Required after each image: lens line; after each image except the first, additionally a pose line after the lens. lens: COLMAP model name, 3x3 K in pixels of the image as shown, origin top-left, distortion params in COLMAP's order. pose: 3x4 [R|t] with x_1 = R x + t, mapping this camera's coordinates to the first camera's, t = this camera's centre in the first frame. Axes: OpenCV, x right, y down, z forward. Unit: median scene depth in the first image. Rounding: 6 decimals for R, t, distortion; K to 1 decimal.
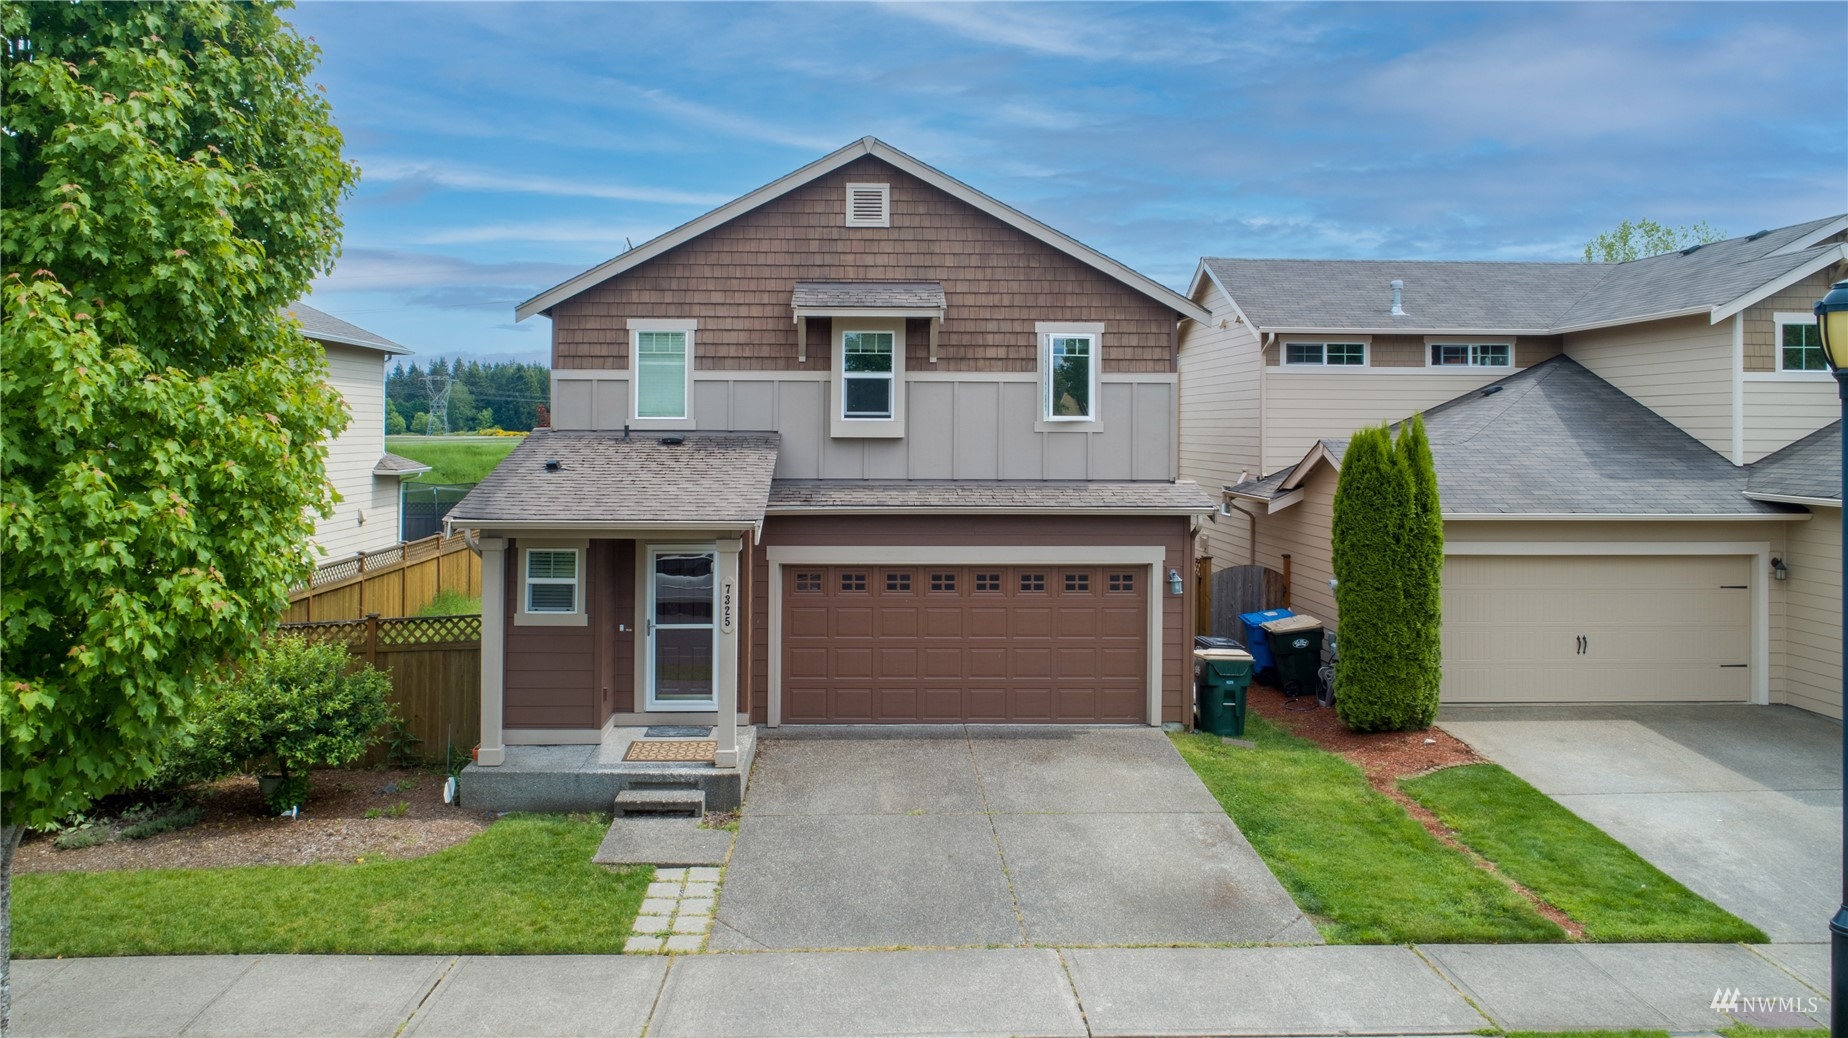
lens RADIAL K [[1668.3, 0, 924.0], [0, 1668.3, 519.0], [0, 0, 1]] dist [-0.010529, -0.009024]
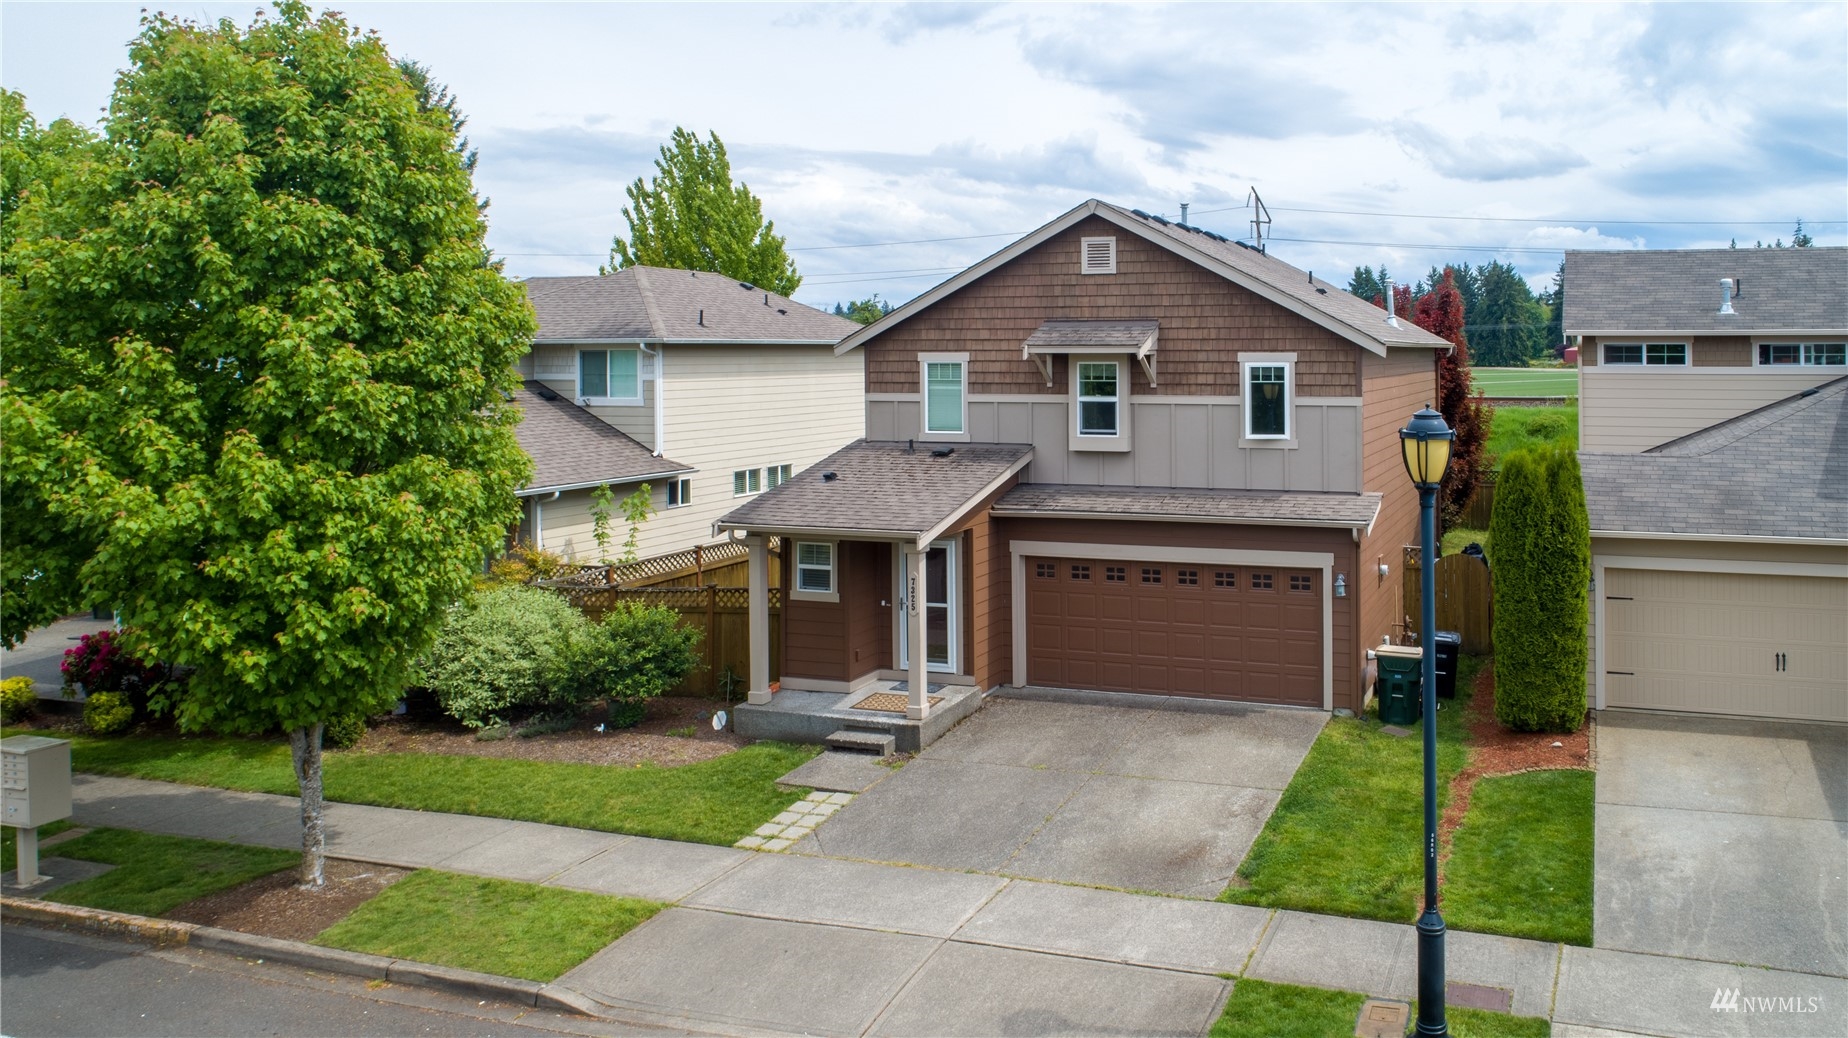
lens RADIAL K [[1668.3, 0, 924.0], [0, 1668.3, 519.0], [0, 0, 1]] dist [-0.010529, -0.009024]
pose [[0.912365, 0.029022, -0.408347, 0.344983], [-0.011054, 0.998867, 0.046294, -0.055023], [0.409227, -0.037723, 0.911652, -0.139481]]
